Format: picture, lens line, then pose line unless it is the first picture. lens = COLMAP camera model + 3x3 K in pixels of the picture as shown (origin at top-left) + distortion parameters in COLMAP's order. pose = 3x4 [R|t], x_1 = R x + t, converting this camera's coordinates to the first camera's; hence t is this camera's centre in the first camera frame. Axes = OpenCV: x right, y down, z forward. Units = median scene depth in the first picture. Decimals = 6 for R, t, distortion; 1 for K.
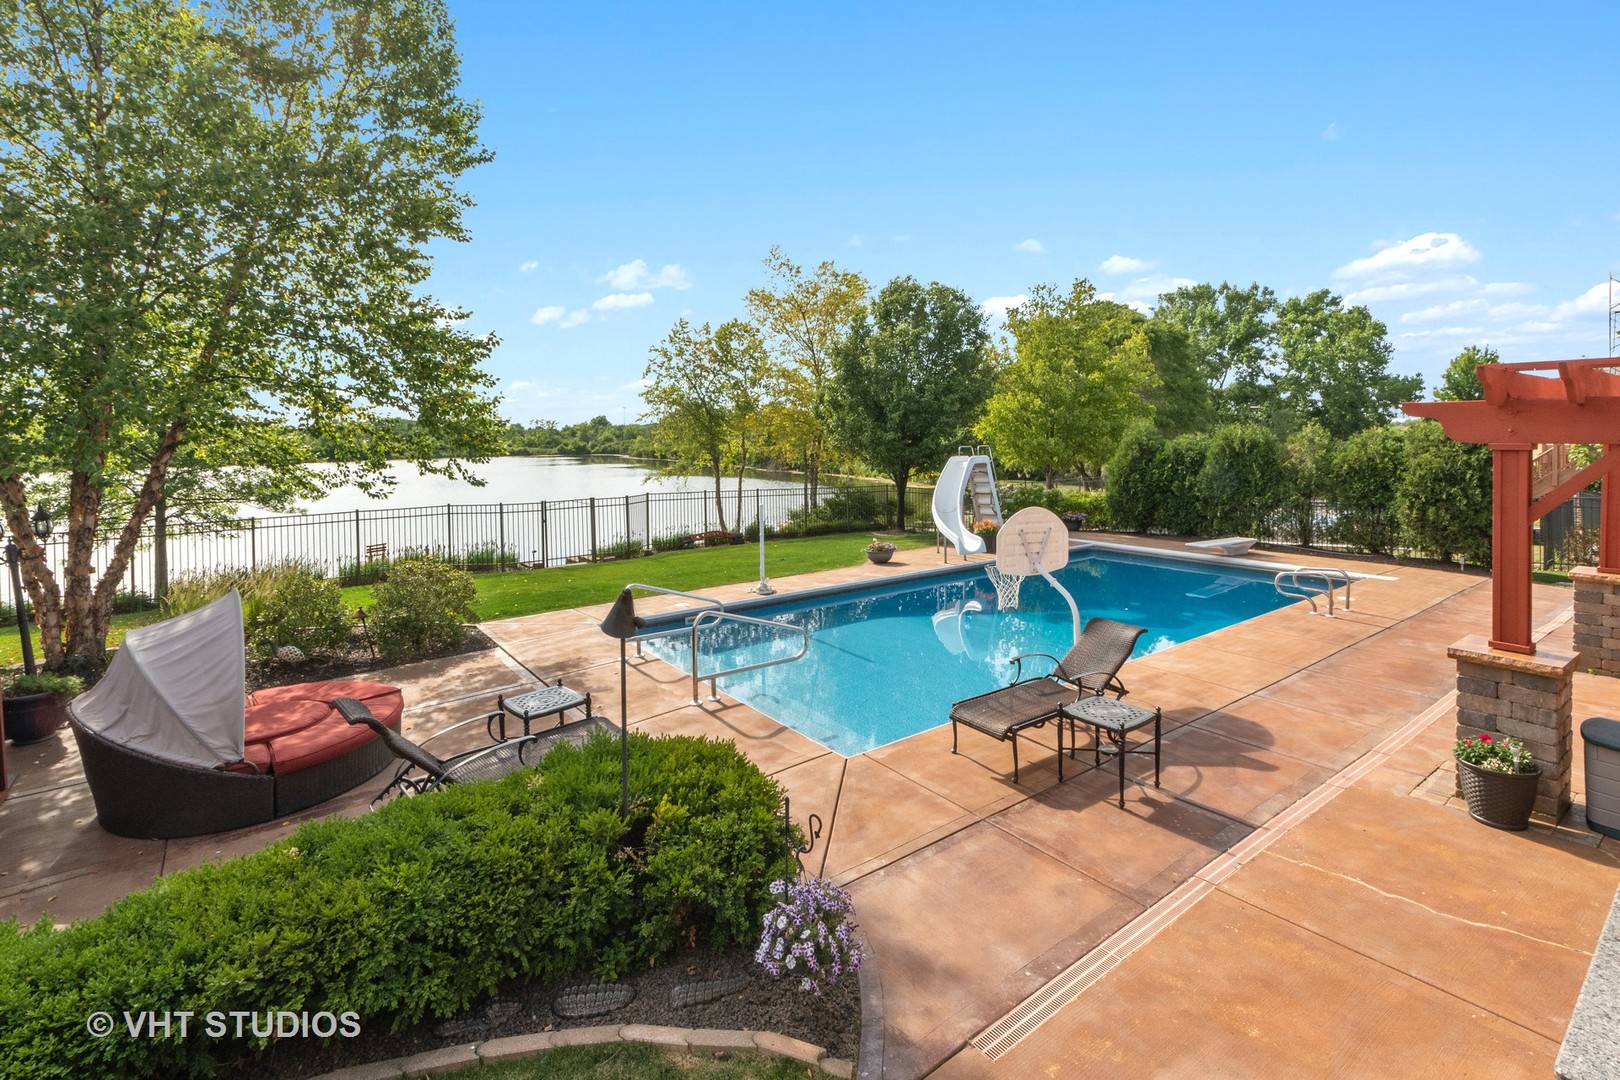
lens RADIAL K [[733.8, 0, 815.0], [0, 733.8, 573.6], [0, 0, 1]] dist [-0.003593, -0.000710]
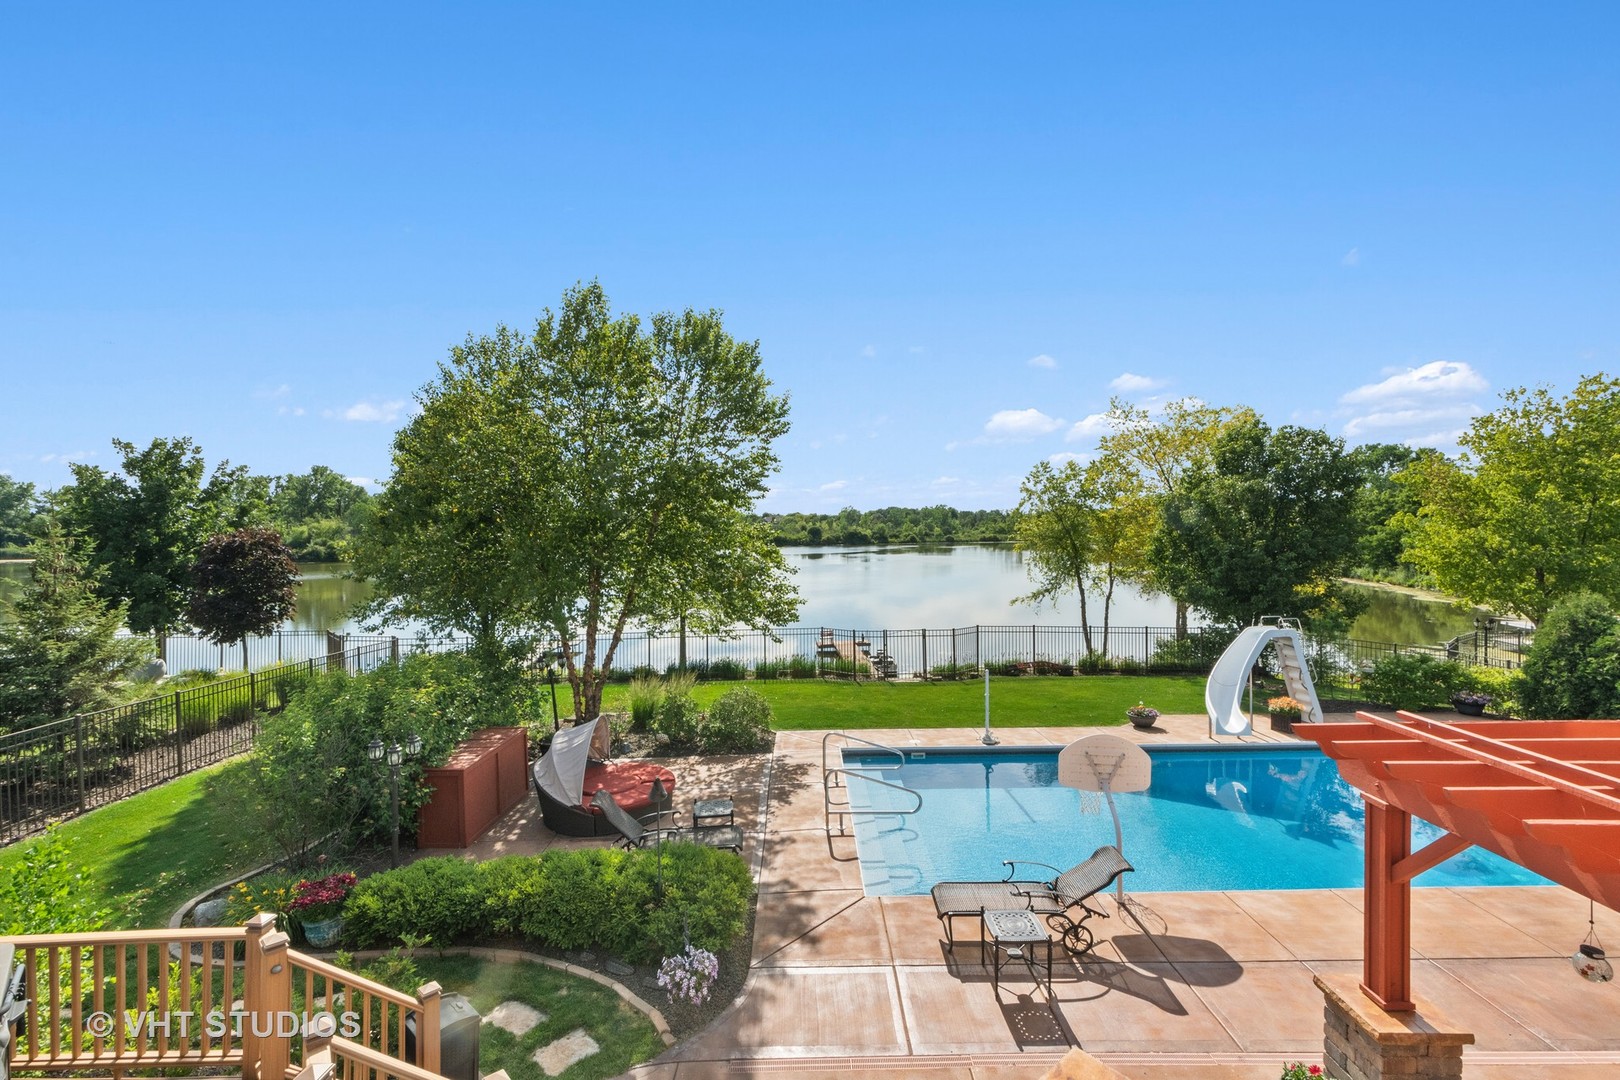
lens RADIAL K [[727.4, 0, 805.7], [0, 727.4, 532.9], [0, 0, 1]] dist [-0.001681, -0.000295]
pose [[0.797134, 0.015326, -0.603607, 0.256671], [-0.109905, 0.986661, -0.120090, -0.087038], [0.593715, 0.162068, 0.788186, -0.100840]]
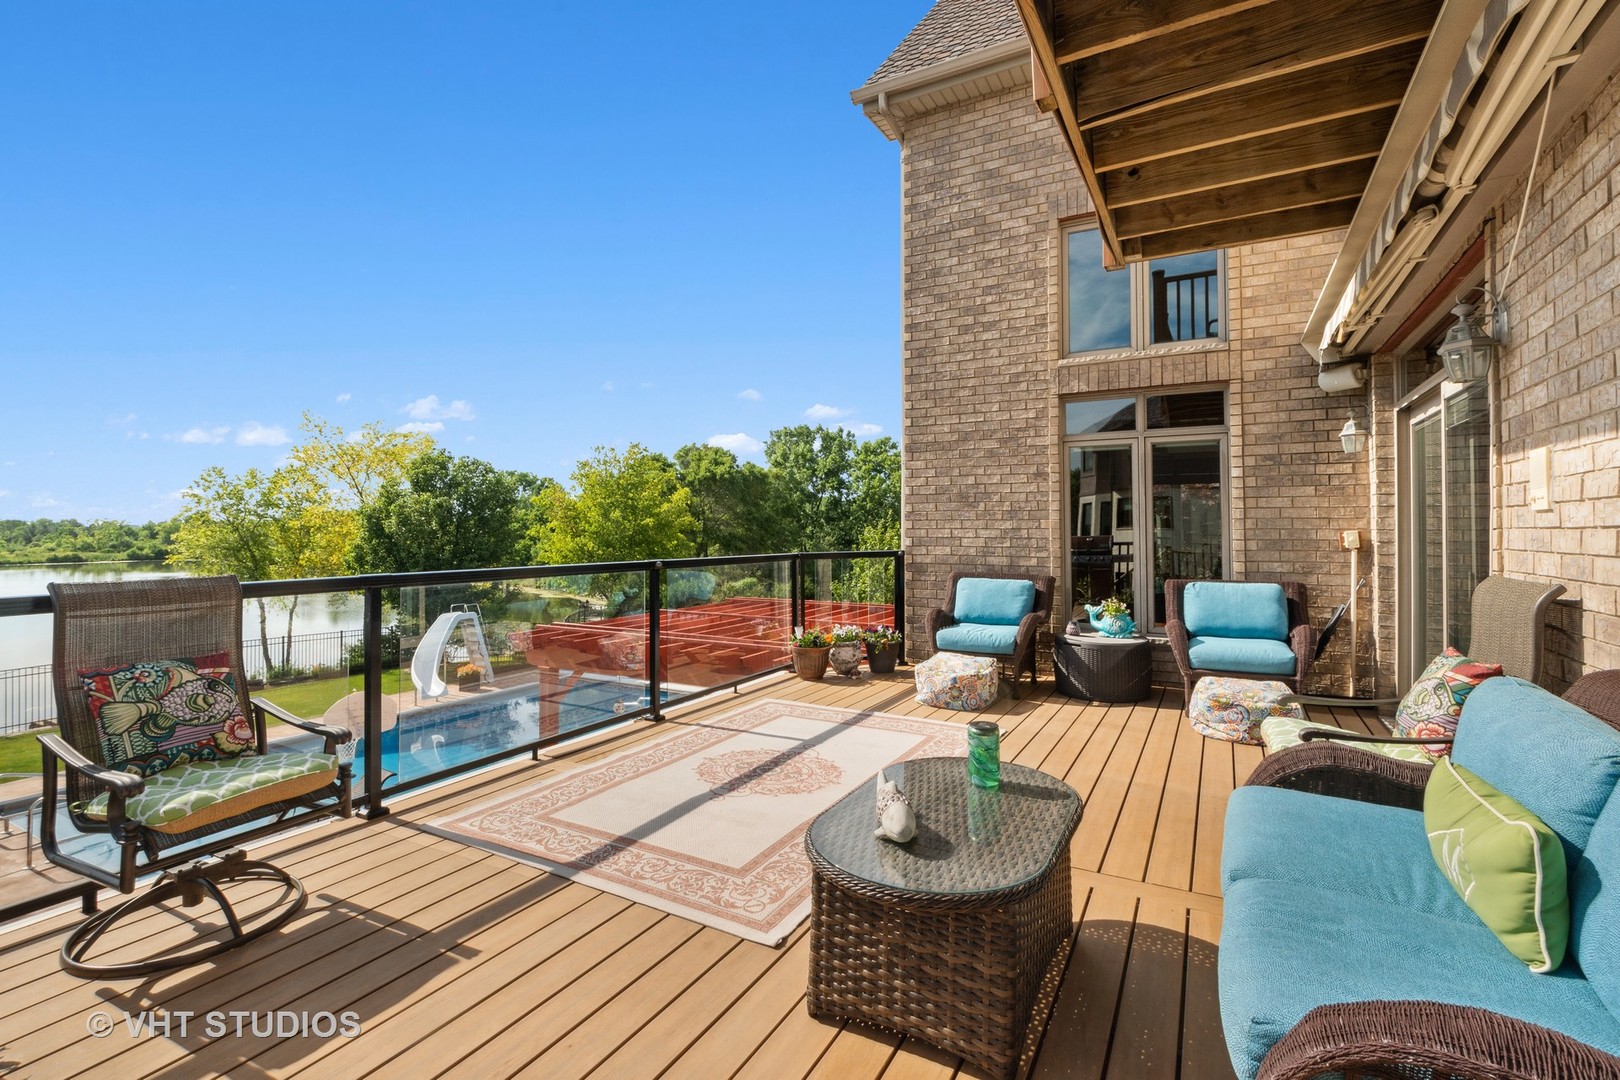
lens RADIAL K [[727.4, 0, 805.7], [0, 727.4, 532.9], [0, 0, 1]] dist [-0.001681, -0.000295]
pose [[0.921291, 0.010362, 0.388735, 0.234121], [0.060053, 0.983862, -0.168550, -0.041761], [-0.384208, 0.178628, 0.905801, -0.307294]]
